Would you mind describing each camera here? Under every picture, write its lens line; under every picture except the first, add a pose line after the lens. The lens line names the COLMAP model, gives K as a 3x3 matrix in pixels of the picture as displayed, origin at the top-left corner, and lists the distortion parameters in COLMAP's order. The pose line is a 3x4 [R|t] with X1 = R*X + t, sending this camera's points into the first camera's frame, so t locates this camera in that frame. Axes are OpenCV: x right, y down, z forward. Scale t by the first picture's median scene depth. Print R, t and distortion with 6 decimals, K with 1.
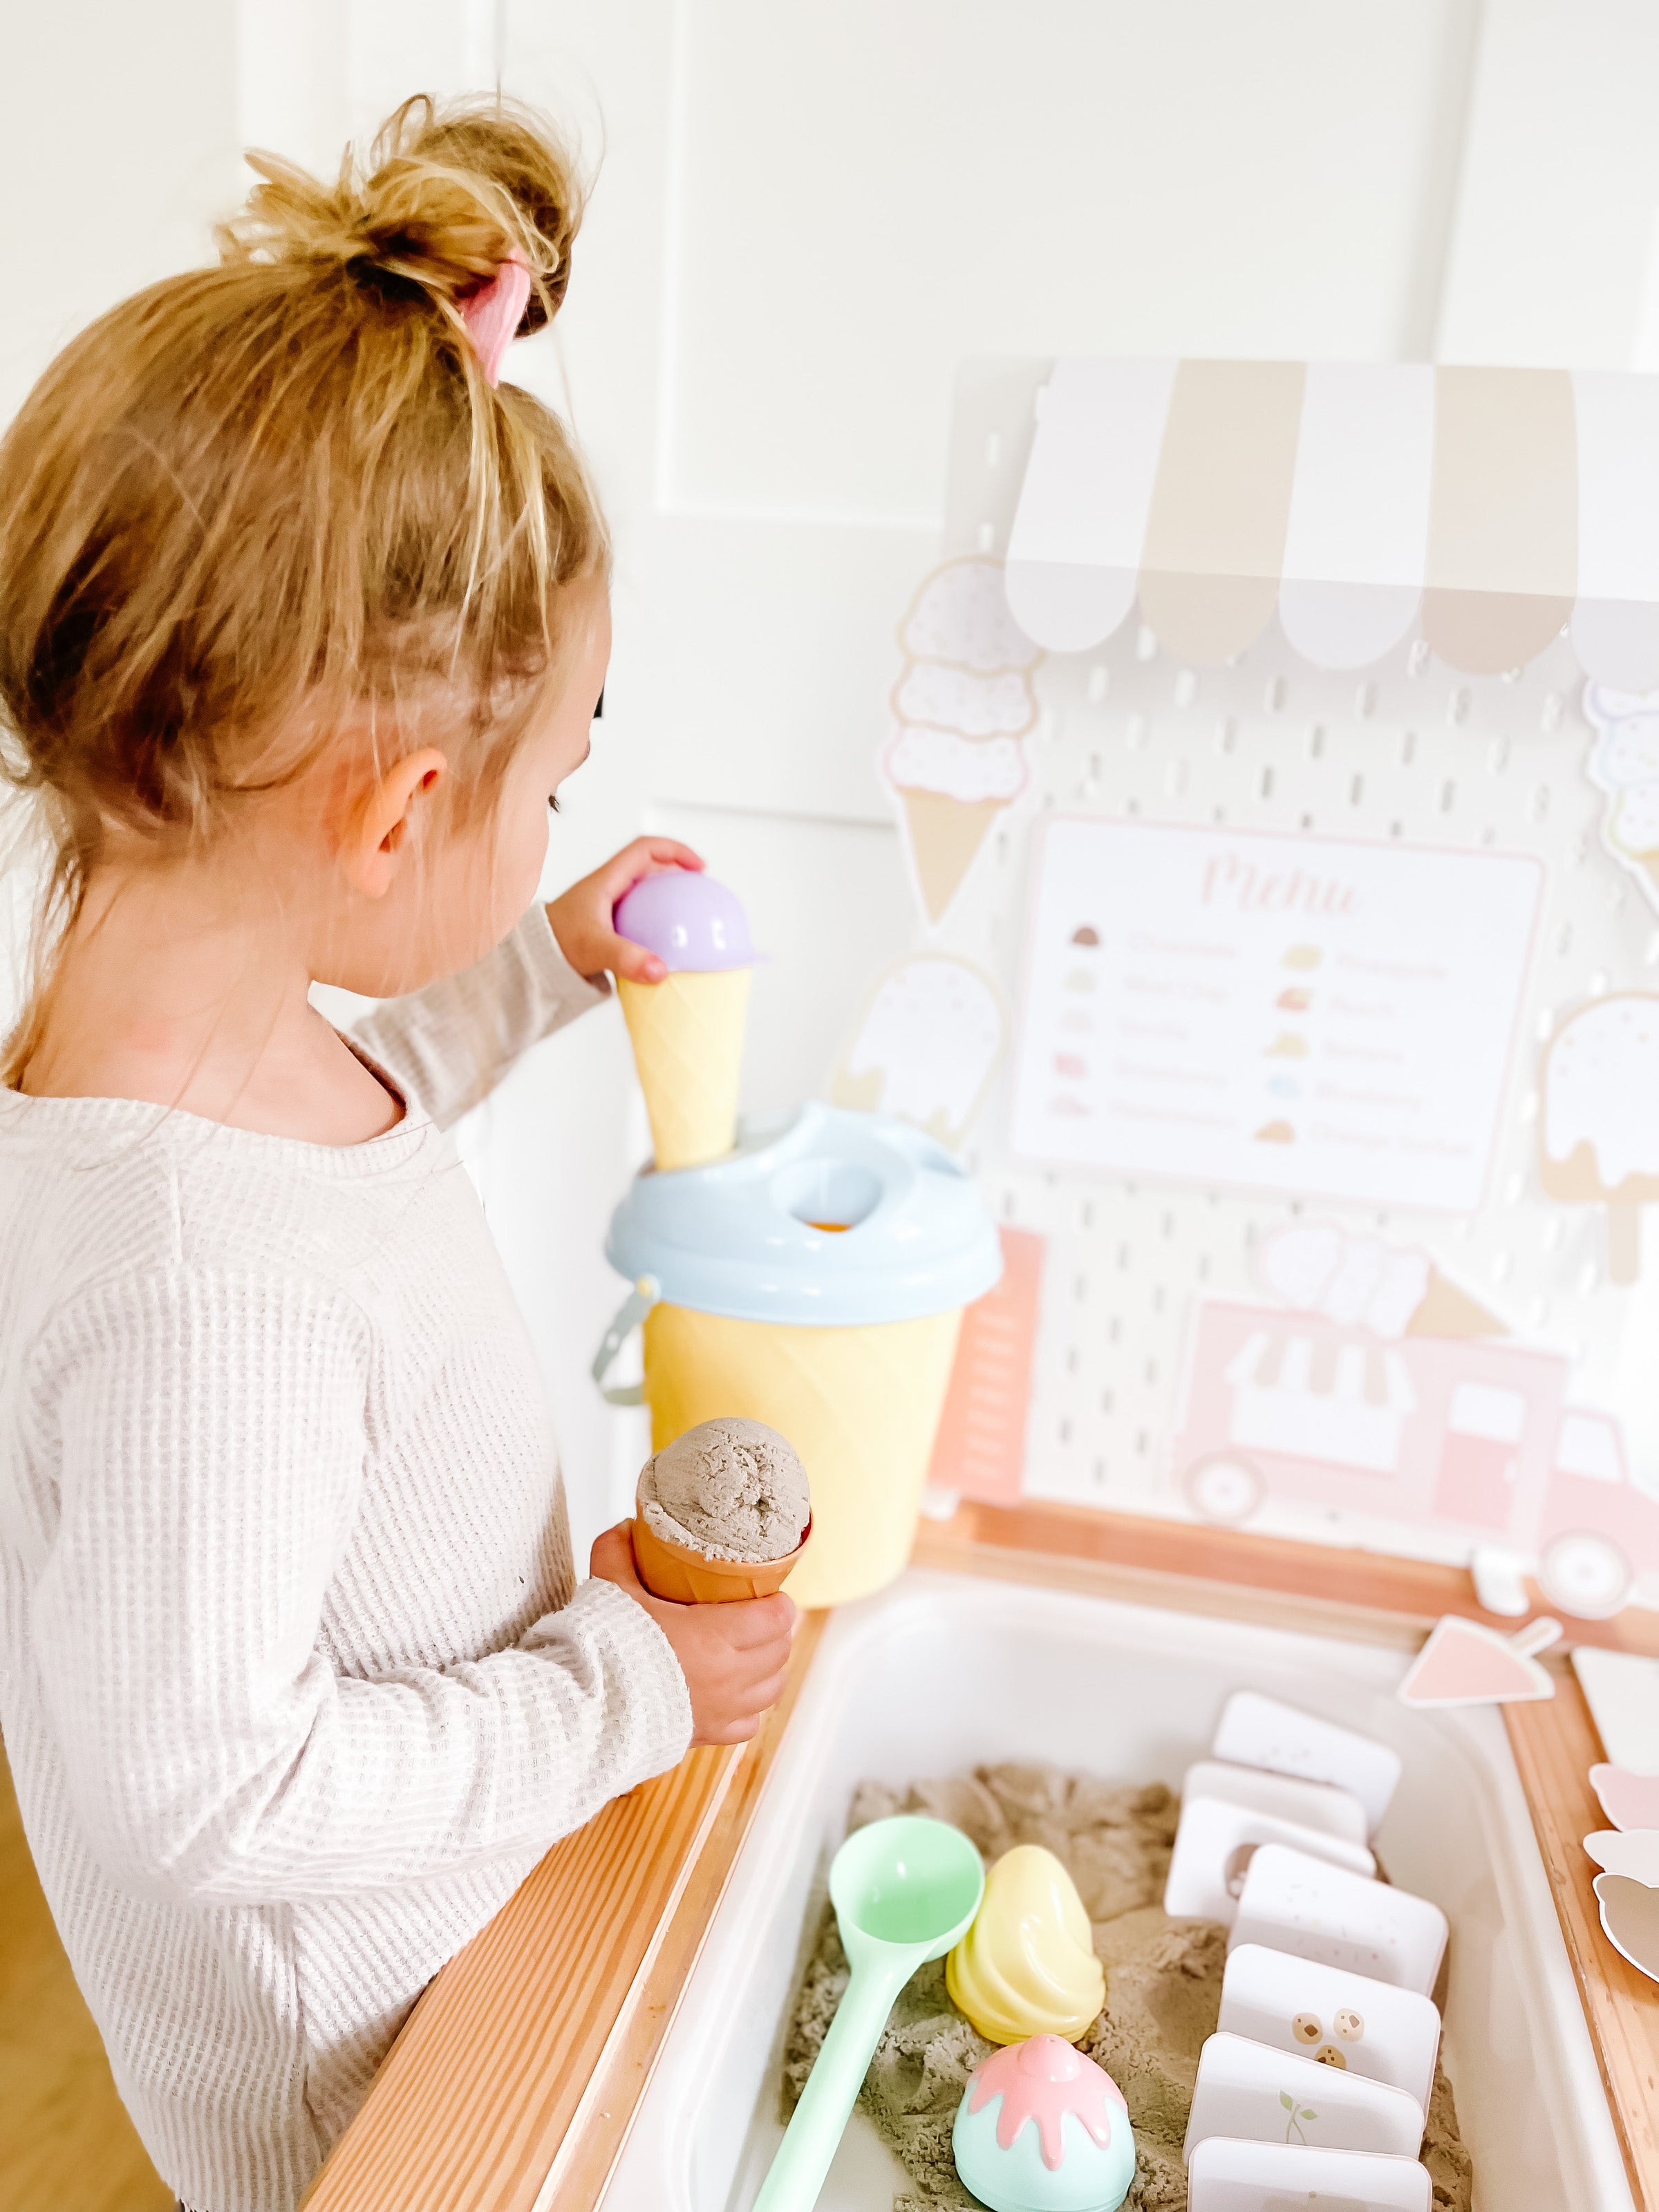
lens RADIAL K [[1692.1, 0, 825.0], [0, 1692.1, 1113.9], [0, 0, 1]] dist [0.051665, -0.086123]
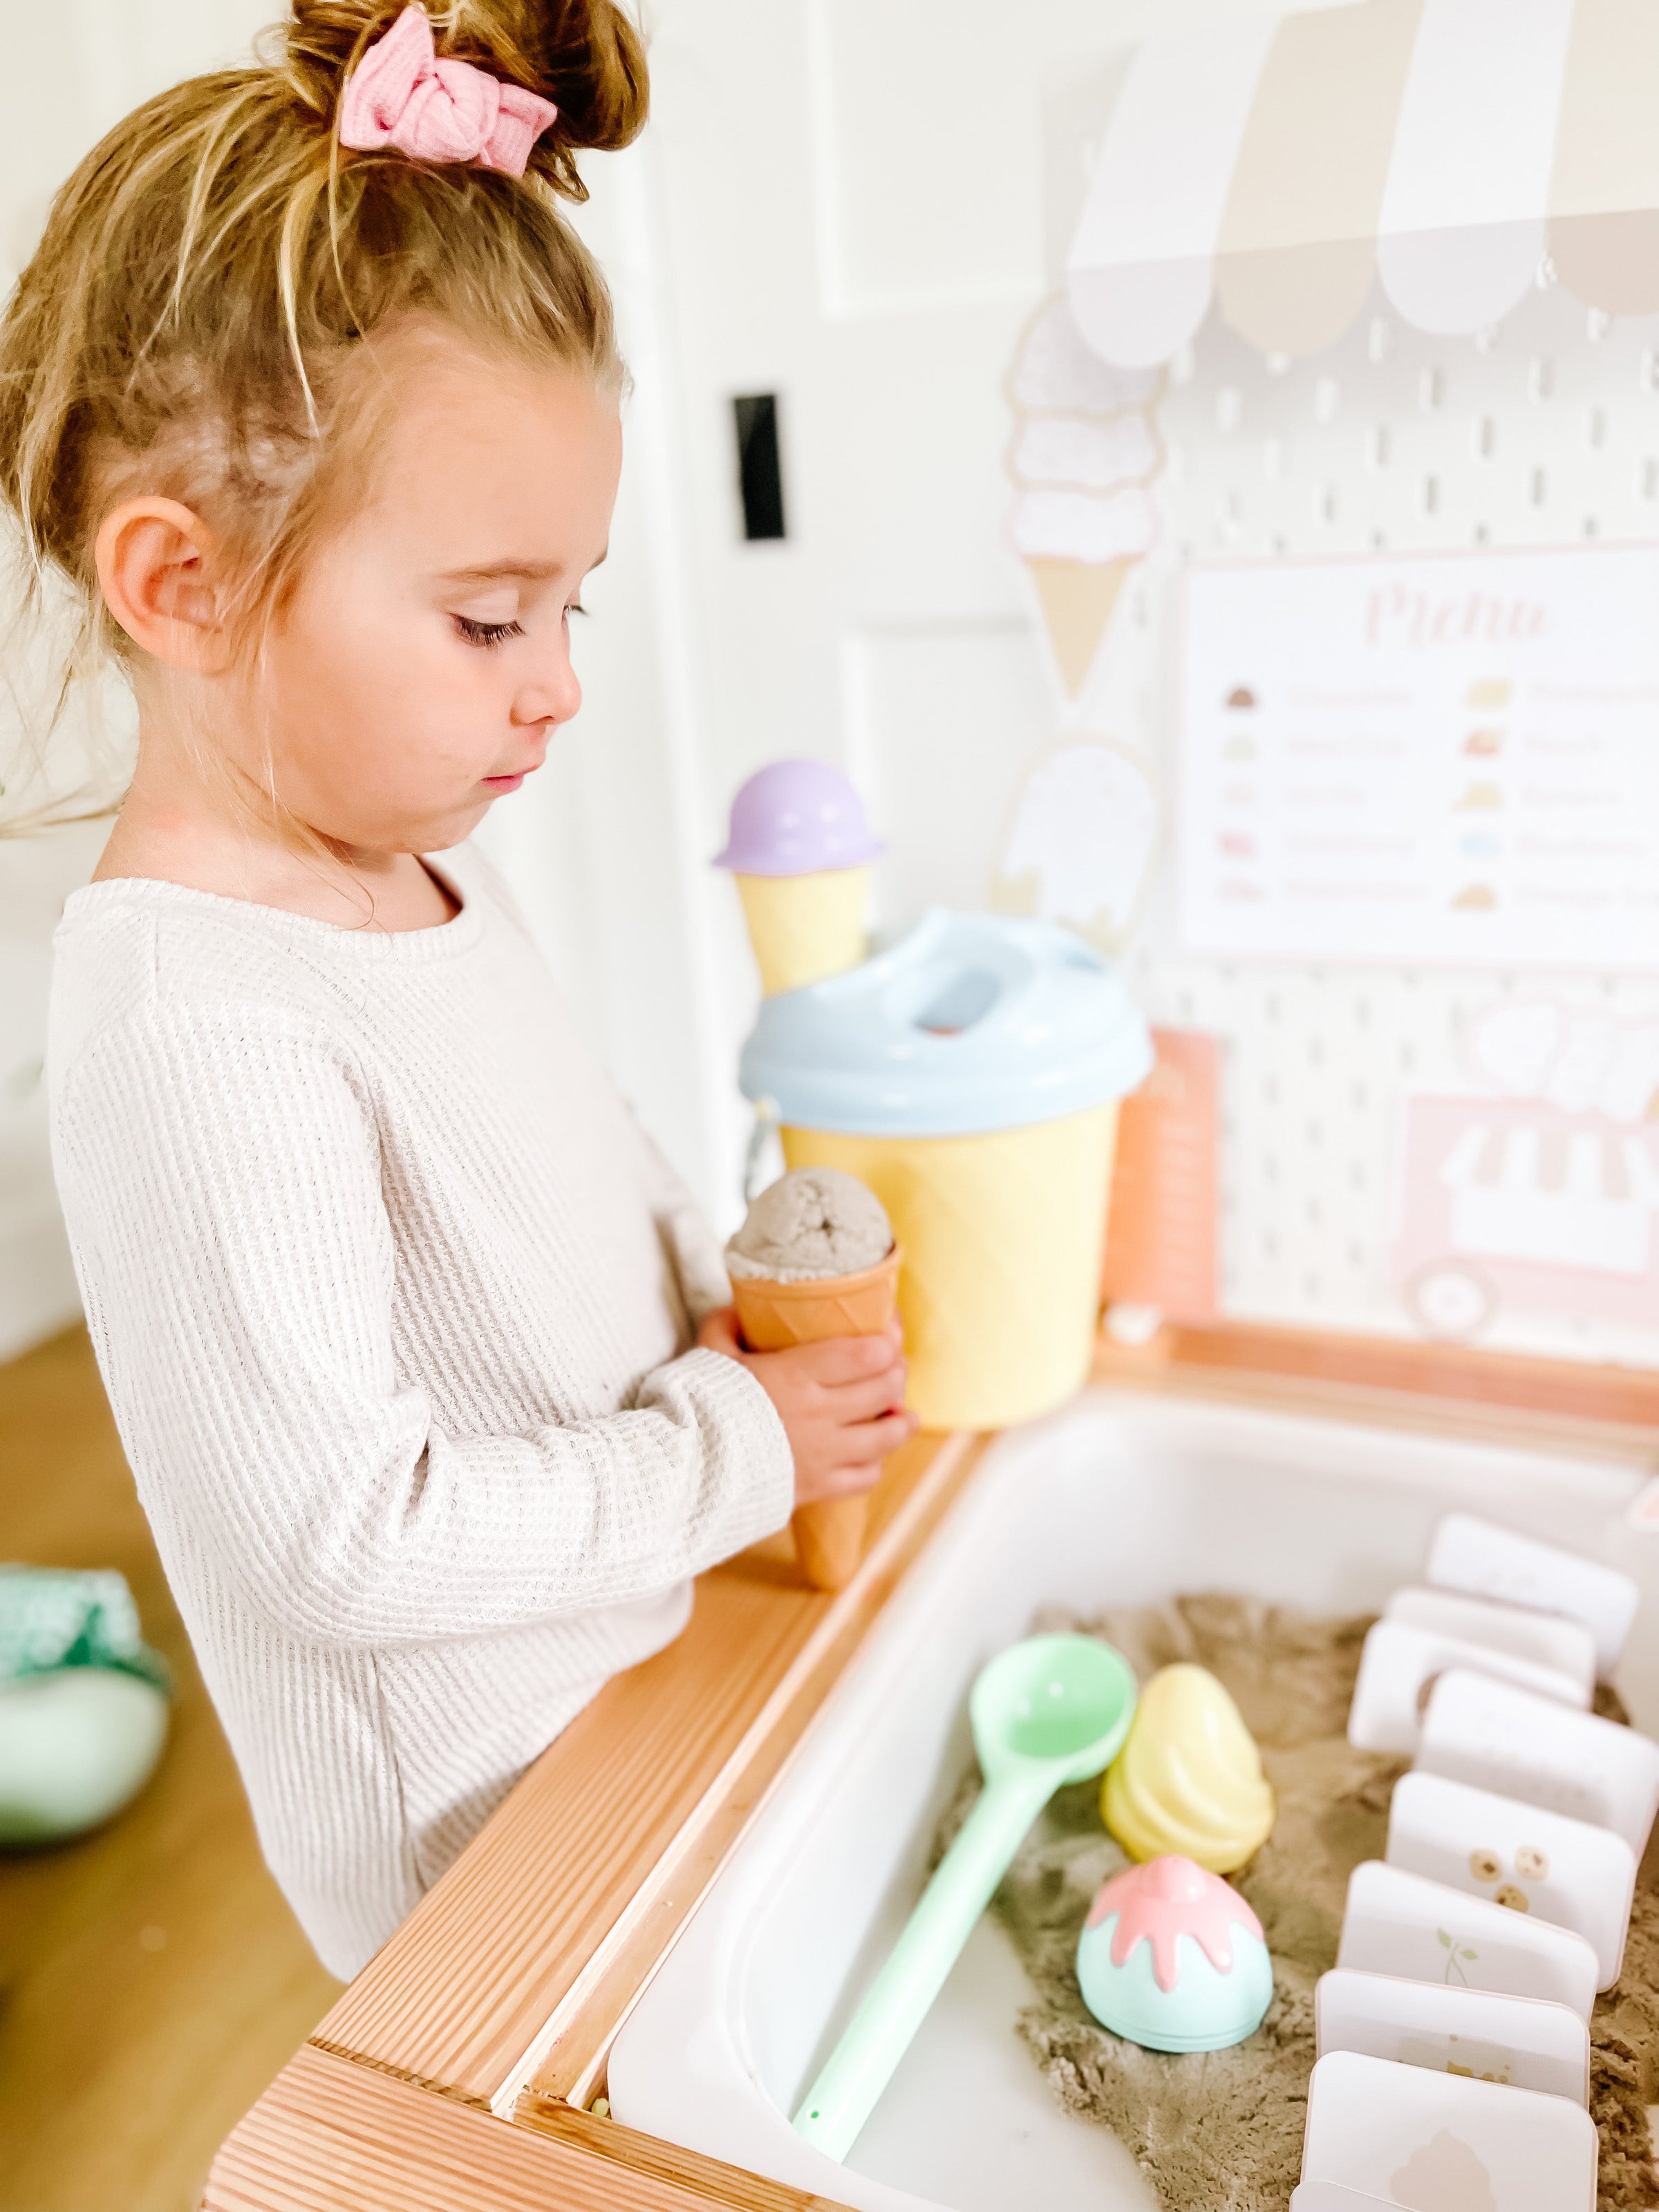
lens RADIAL K [[1700.5, 0, 833.6], [0, 1700.5, 1106.6], [0, 0, 1]] dist [0.066322, -0.094805]
pose [[0.970648, -0.057154, -0.233613, 0.150777], [0.073278, 0.995449, 0.060927, 0.042056], [0.229068, -0.076258, 0.970419, 0.048476]]
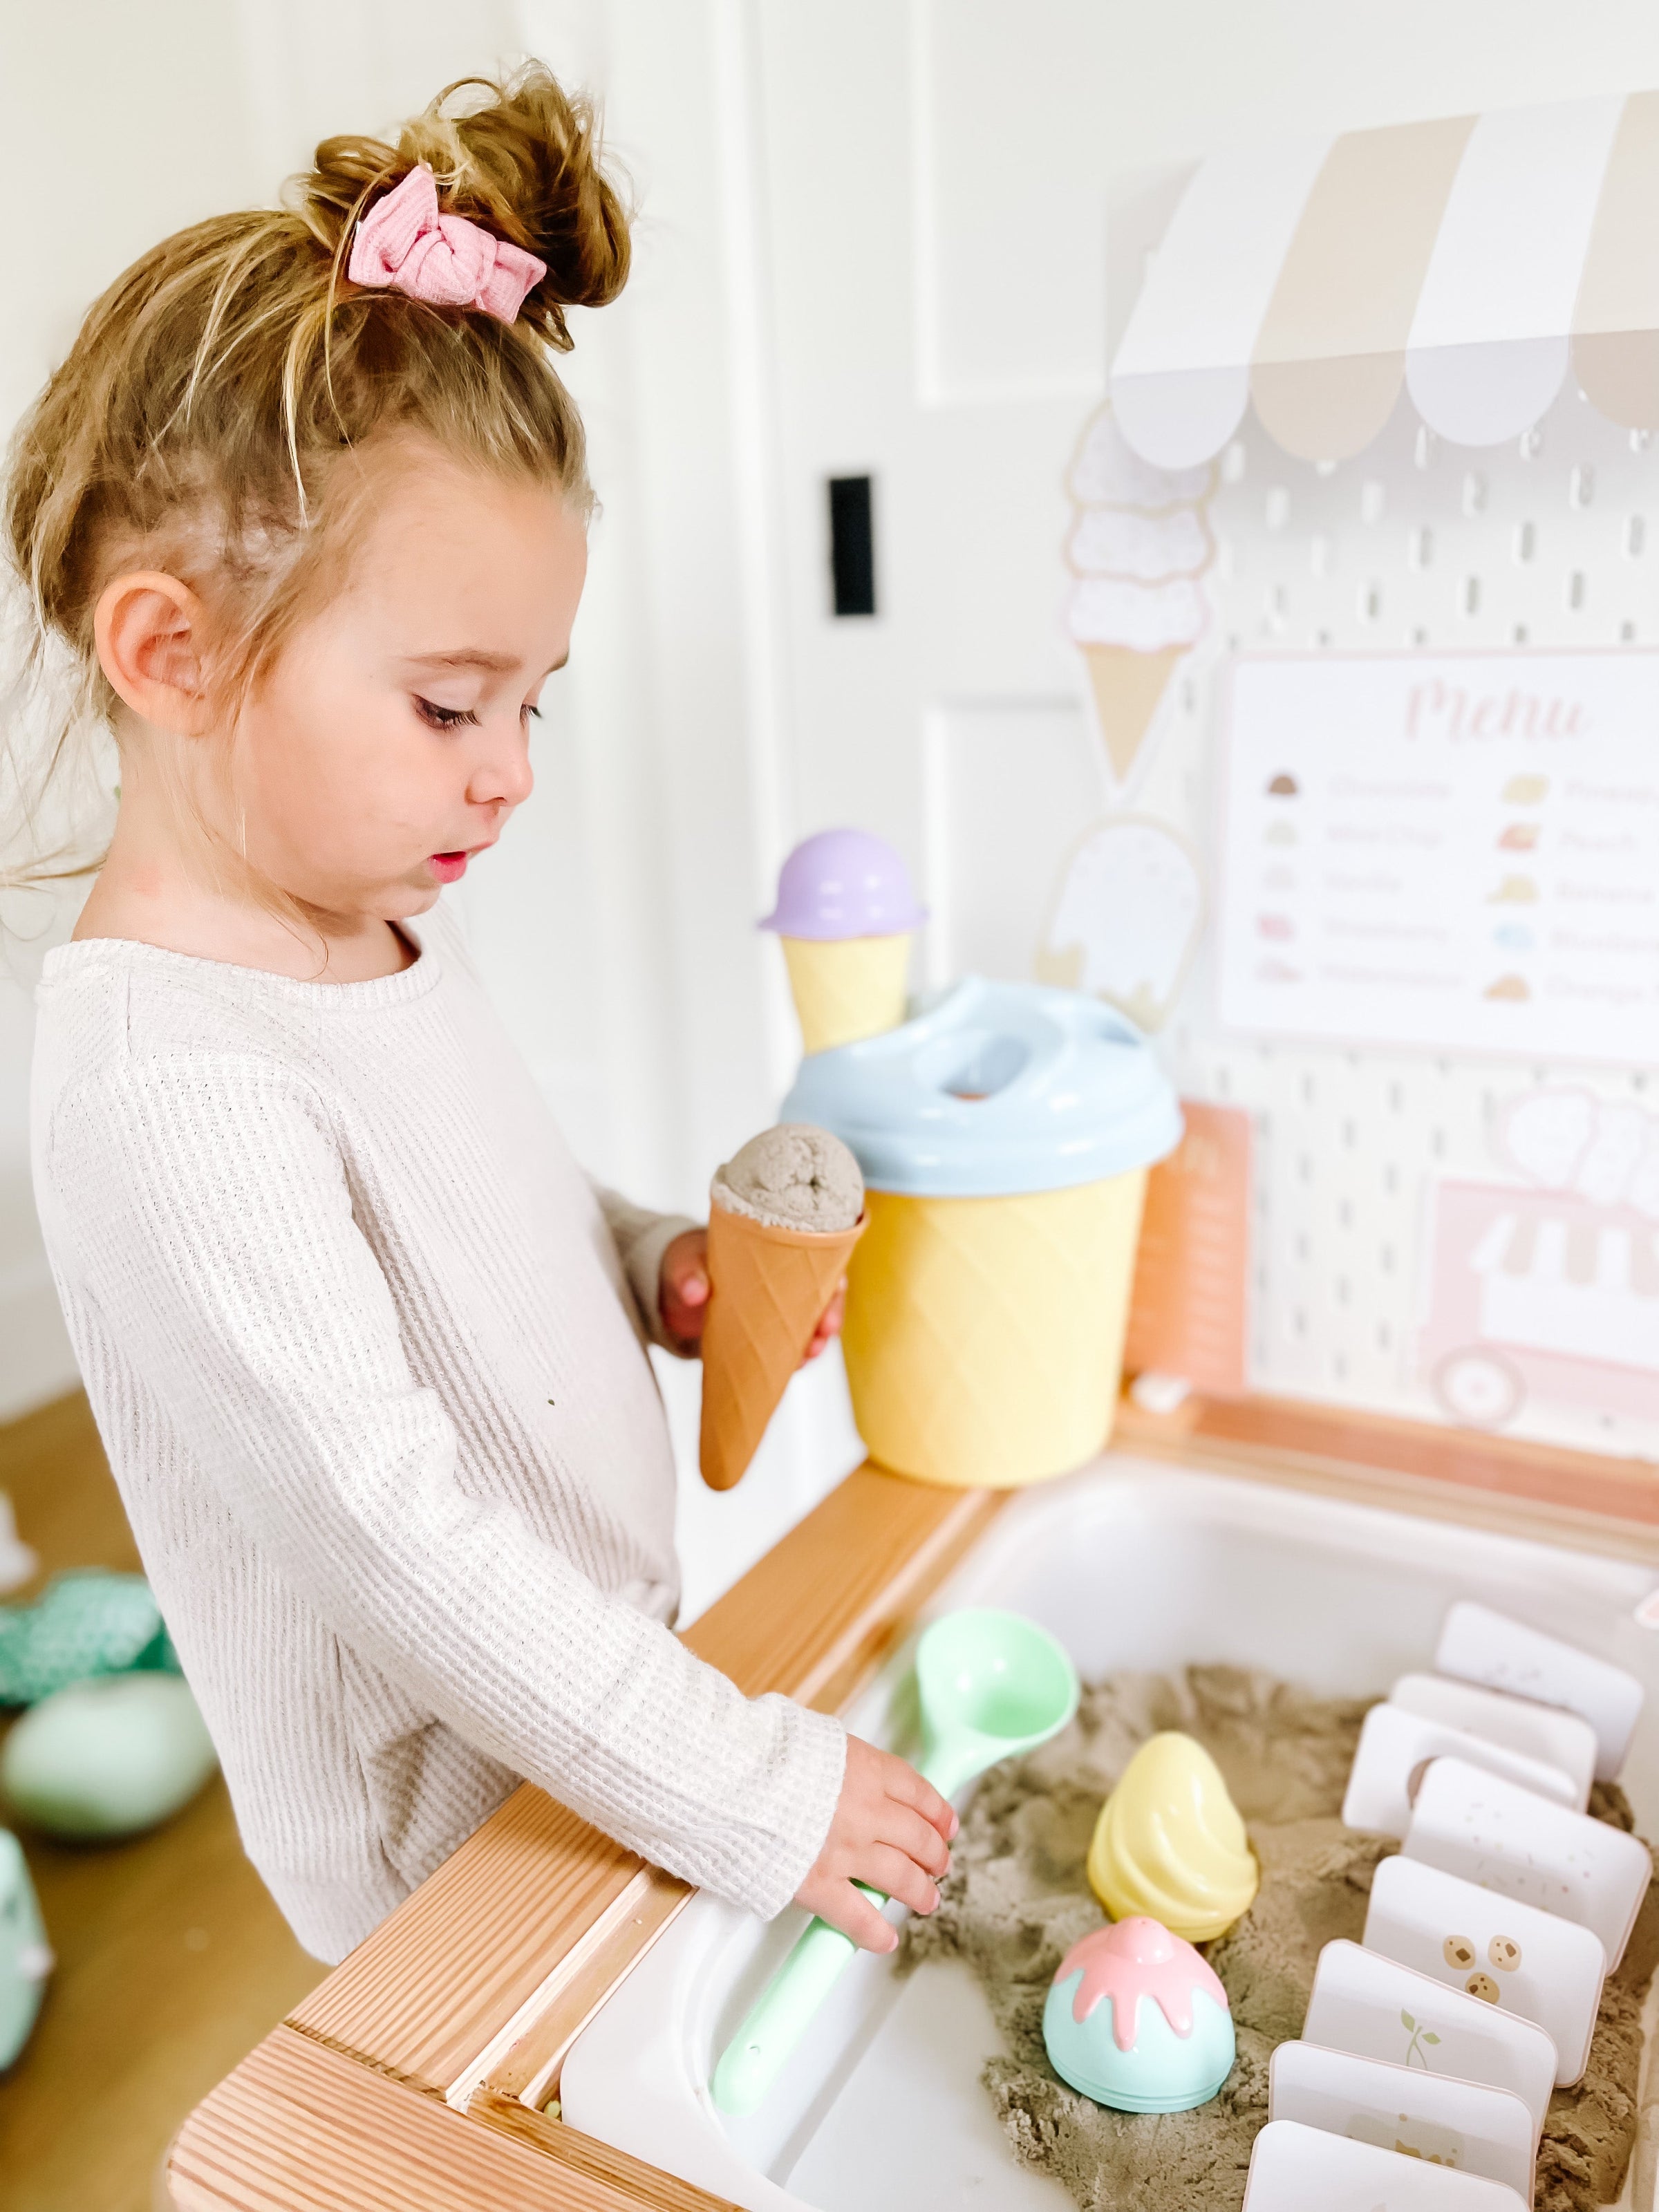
lens RADIAL K [[1691.5, 0, 829.5], [0, 1691.5, 1106.0], [0, 0, 1]] dist [0.055787, -0.086086]
pose [[0.954607, -0.019657, -0.297218, 0.199191], [0.026727, 0.999448, 0.019742, 0.047529], [0.296666, -0.026789, 0.954605, 0.034707]]
